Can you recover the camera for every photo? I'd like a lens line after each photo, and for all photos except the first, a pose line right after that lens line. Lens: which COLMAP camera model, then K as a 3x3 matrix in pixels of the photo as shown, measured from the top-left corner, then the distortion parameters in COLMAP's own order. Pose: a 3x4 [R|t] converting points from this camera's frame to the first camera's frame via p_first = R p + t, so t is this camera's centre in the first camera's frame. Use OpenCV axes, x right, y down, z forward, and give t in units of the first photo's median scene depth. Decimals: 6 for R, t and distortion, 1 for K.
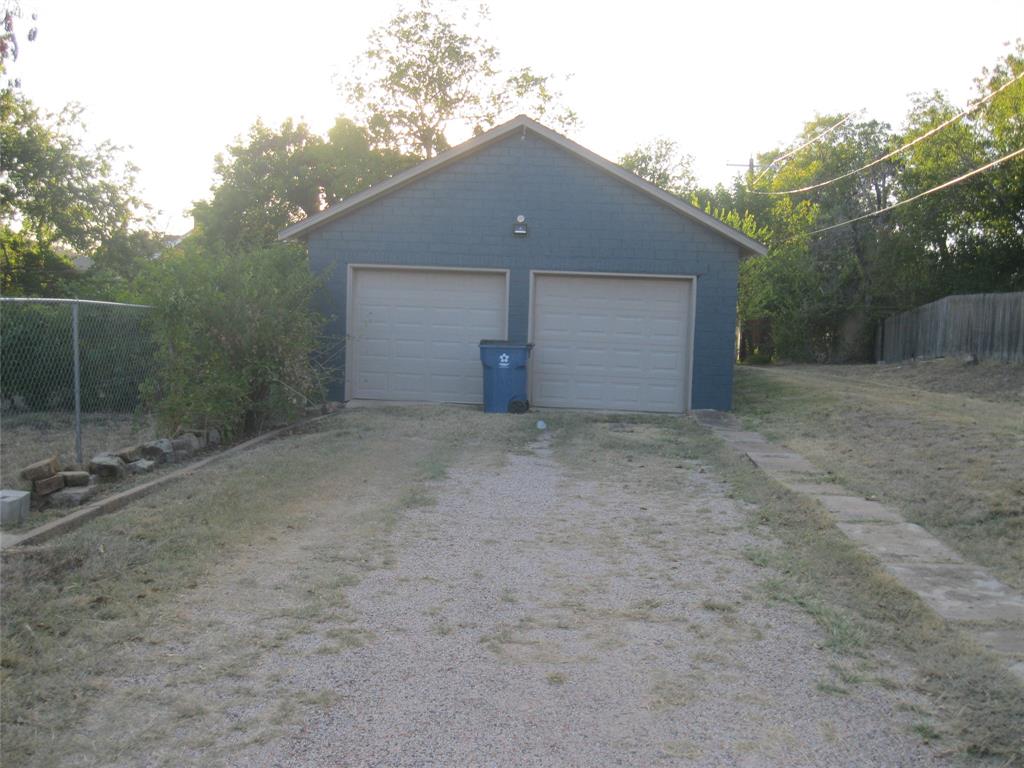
lens RADIAL K [[1072.8, 0, 515.9], [0, 1072.8, 378.9], [0, 0, 1]] dist [-0.101944, 0.019385]
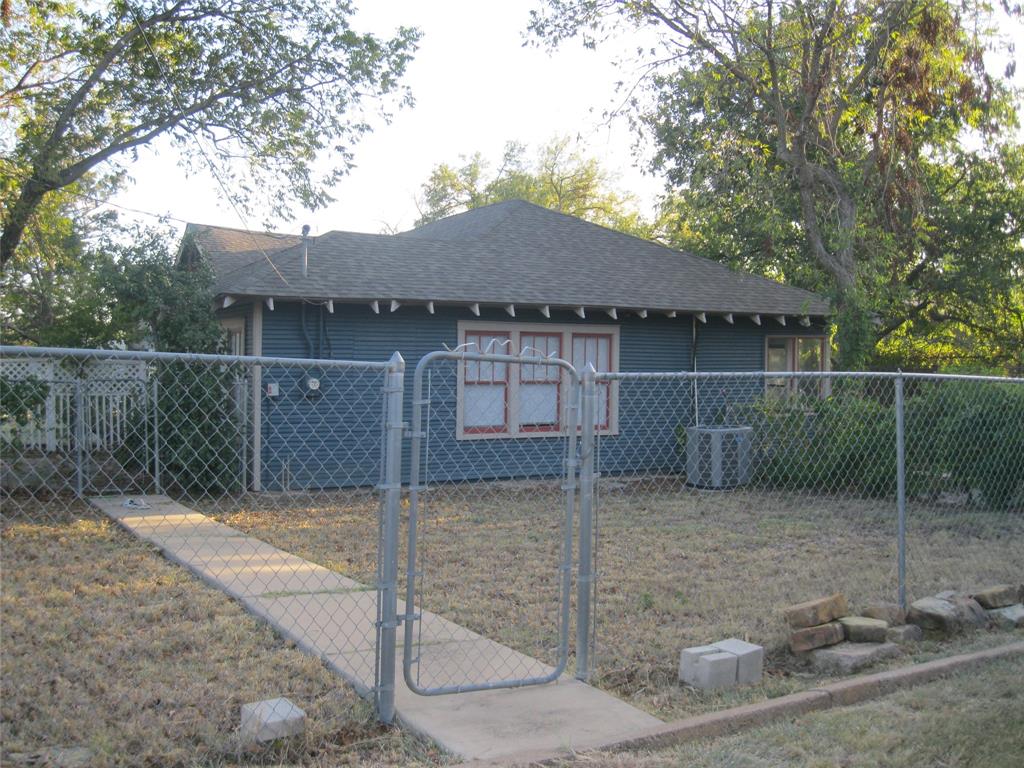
lens RADIAL K [[1072.8, 0, 515.9], [0, 1072.8, 378.9], [0, 0, 1]] dist [-0.101944, 0.019385]
pose [[0.565415, -0.014154, -0.824685, 0.026357], [-0.047188, 0.997660, -0.049475, -0.025392], [0.823456, 0.066889, 0.563424, 0.410102]]
